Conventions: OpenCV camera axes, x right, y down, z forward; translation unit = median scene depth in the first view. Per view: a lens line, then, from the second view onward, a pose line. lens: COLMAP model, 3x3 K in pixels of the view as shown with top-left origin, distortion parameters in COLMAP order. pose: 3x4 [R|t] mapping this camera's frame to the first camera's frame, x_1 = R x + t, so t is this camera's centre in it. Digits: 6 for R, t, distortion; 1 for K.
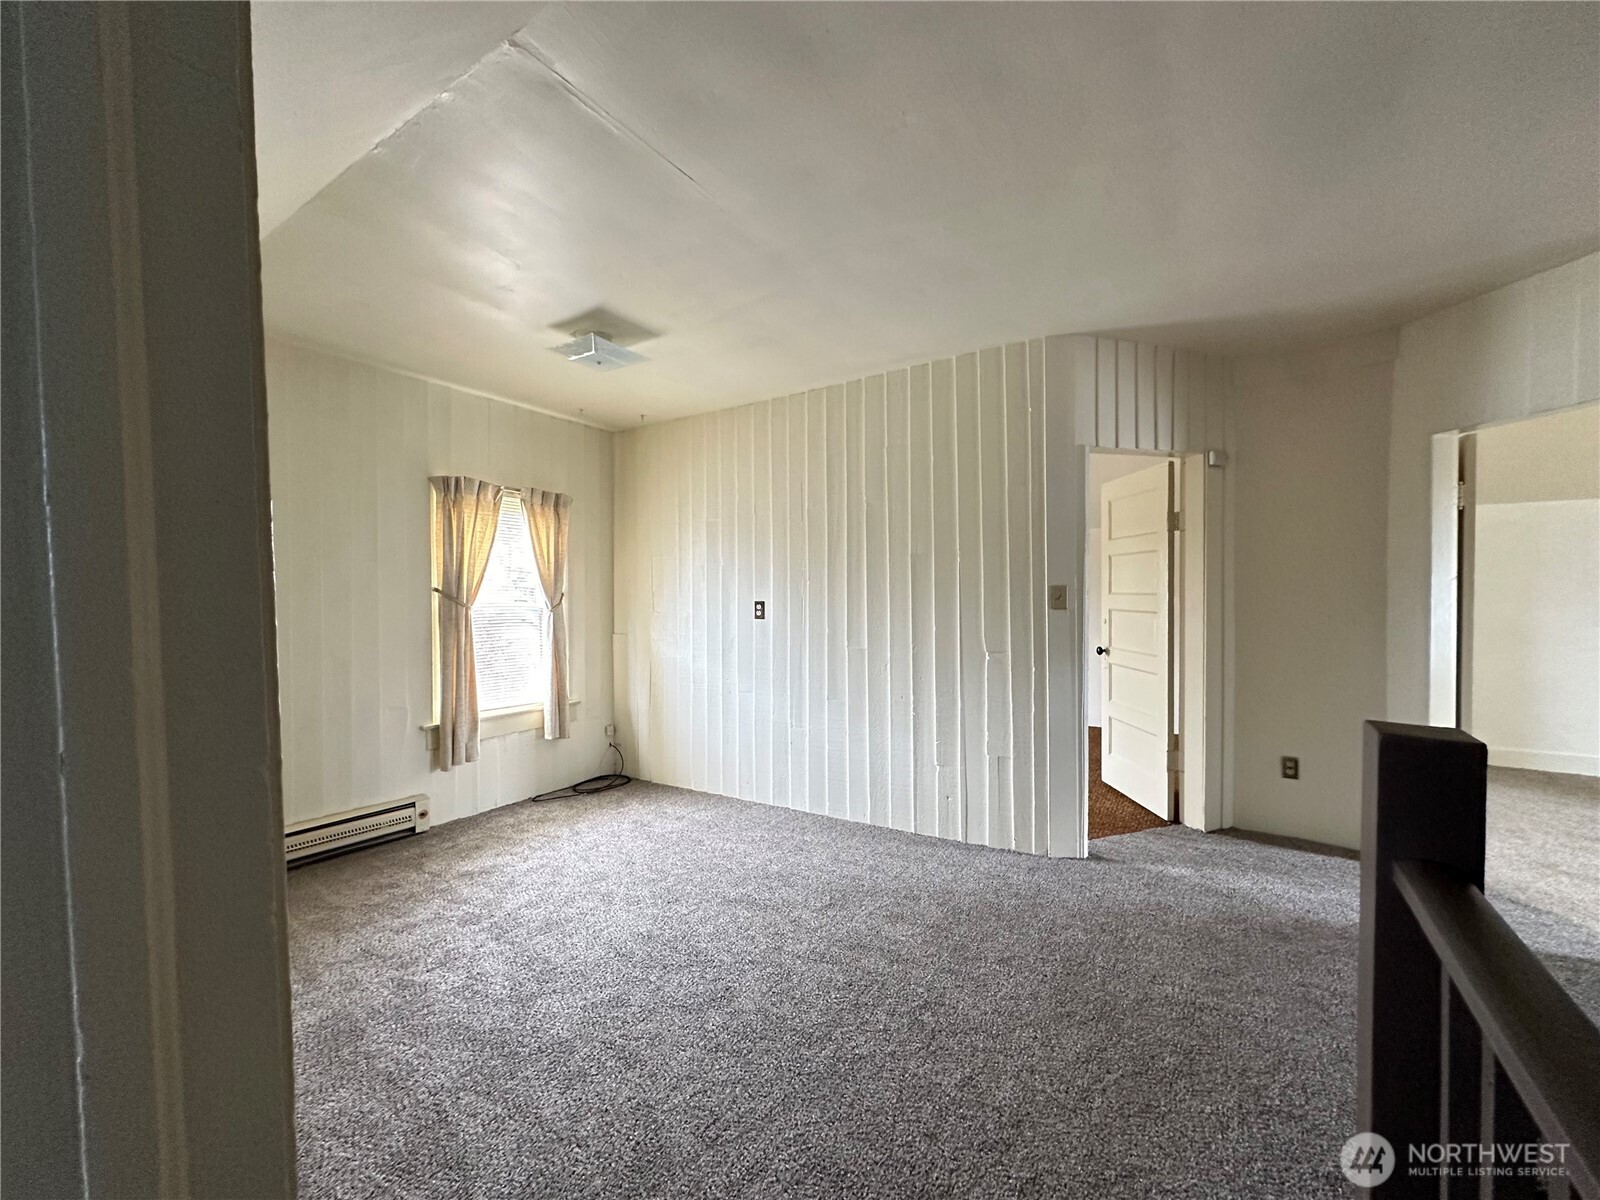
lens RADIAL K [[633.4, 0, 805.9], [0, 633.4, 599.2], [0, 0, 1]] dist [0.000189, 0.000135]
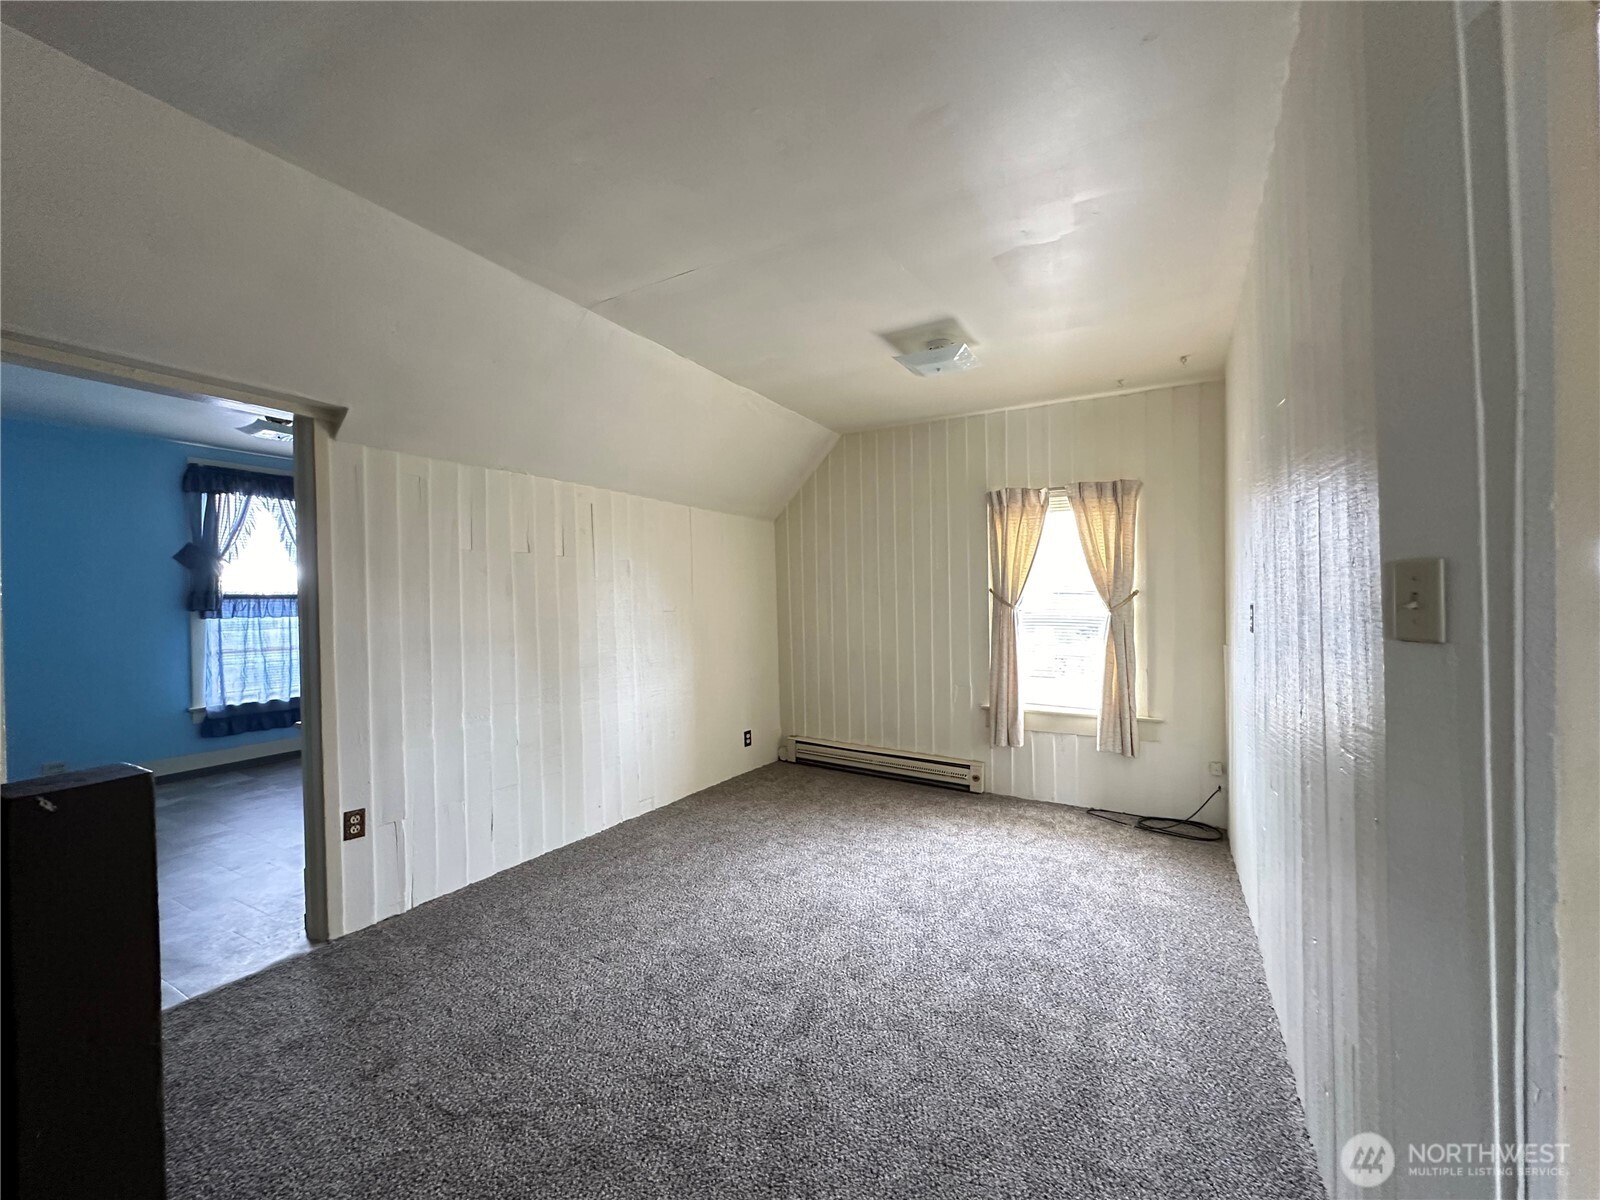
lens RADIAL K [[633.4, 0, 792.8], [0, 633.4, 599.9], [0, 0, 1]] dist [0.000189, 0.000135]
pose [[0.051176, 0.006061, -0.998671, 0.529491], [0.001857, 0.999979, 0.006164, -0.005238], [0.998688, -0.002170, 0.051164, 0.547253]]
